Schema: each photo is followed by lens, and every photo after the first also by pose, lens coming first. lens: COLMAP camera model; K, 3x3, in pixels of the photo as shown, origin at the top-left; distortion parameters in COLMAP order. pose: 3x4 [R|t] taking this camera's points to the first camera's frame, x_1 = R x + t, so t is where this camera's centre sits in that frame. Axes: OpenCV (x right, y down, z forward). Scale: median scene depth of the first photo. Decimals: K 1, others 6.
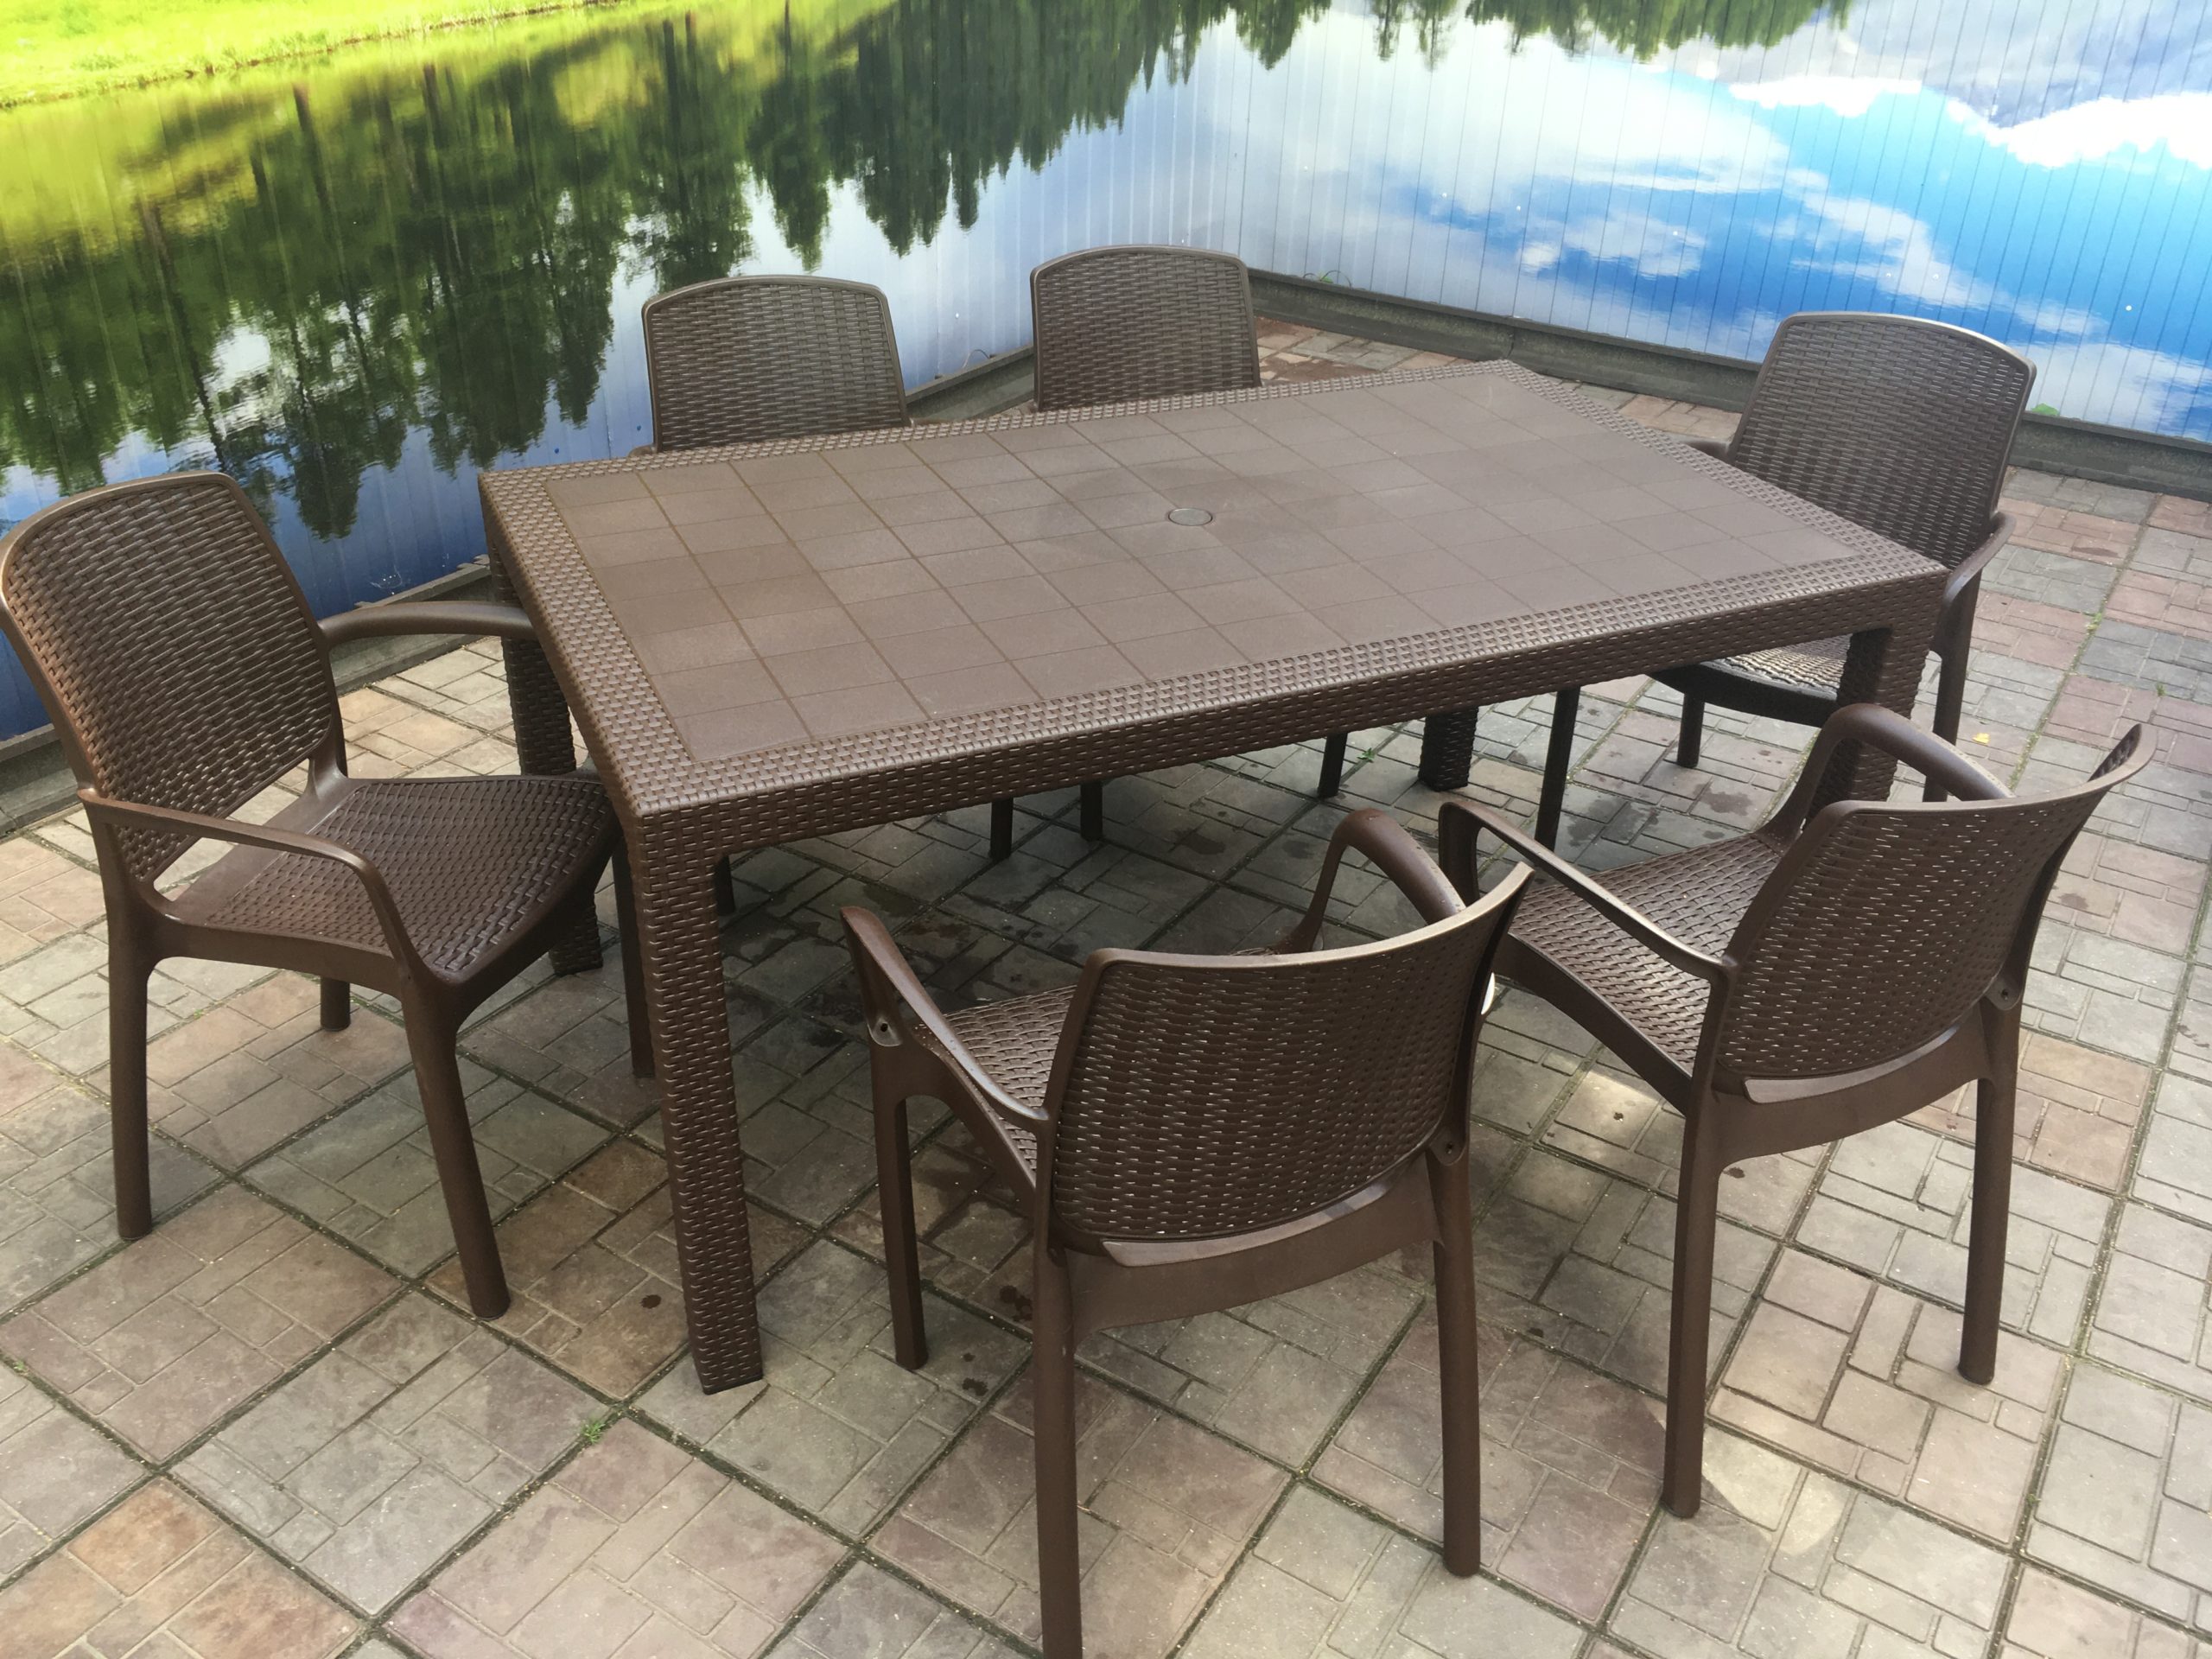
lens RADIAL K [[1888.8, 0, 1106.8], [0, 1888.8, 831.1], [0, 0, 1]] dist [0.078583, -0.117261]
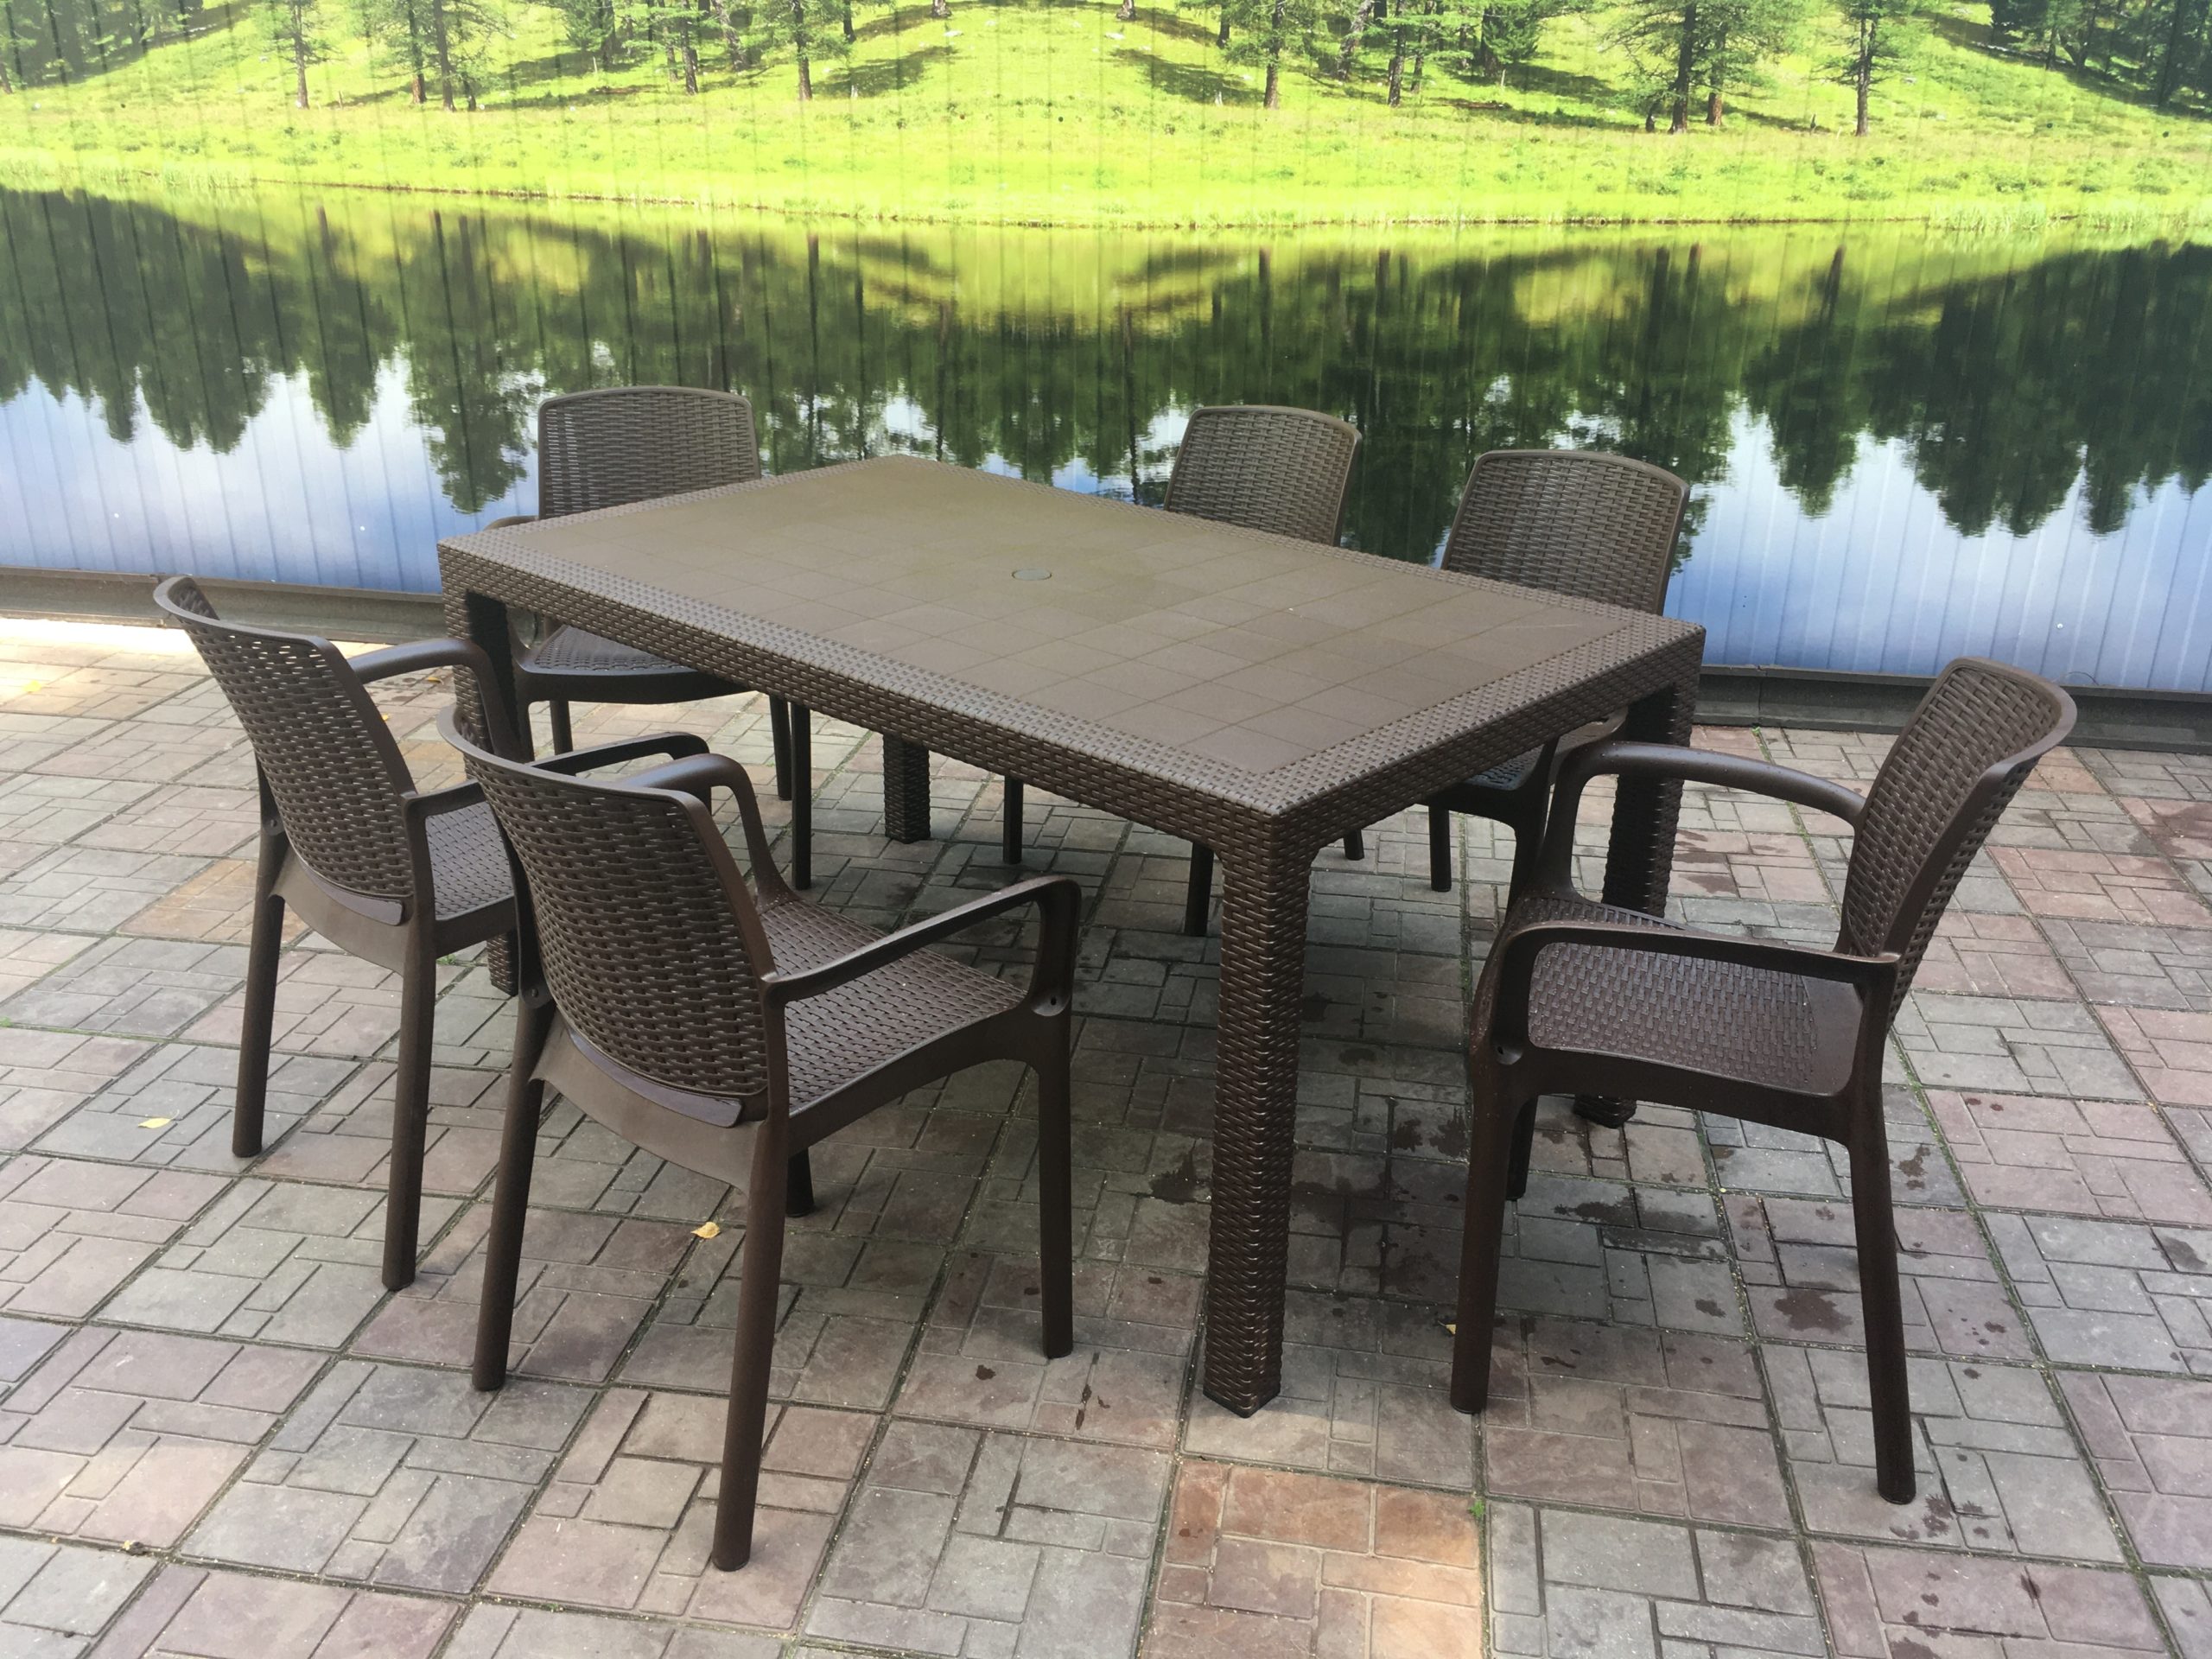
lens RADIAL K [[1888.8, 0, 1114.6], [0, 1888.8, 825.4], [0, 0, 1]] dist [0.078583, -0.117261]
pose [[0.399721, 0.326429, -0.856544, 0.743887], [-0.466753, 0.876708, 0.116295, -0.131303], [0.788901, 0.353309, 0.502800, 0.362885]]
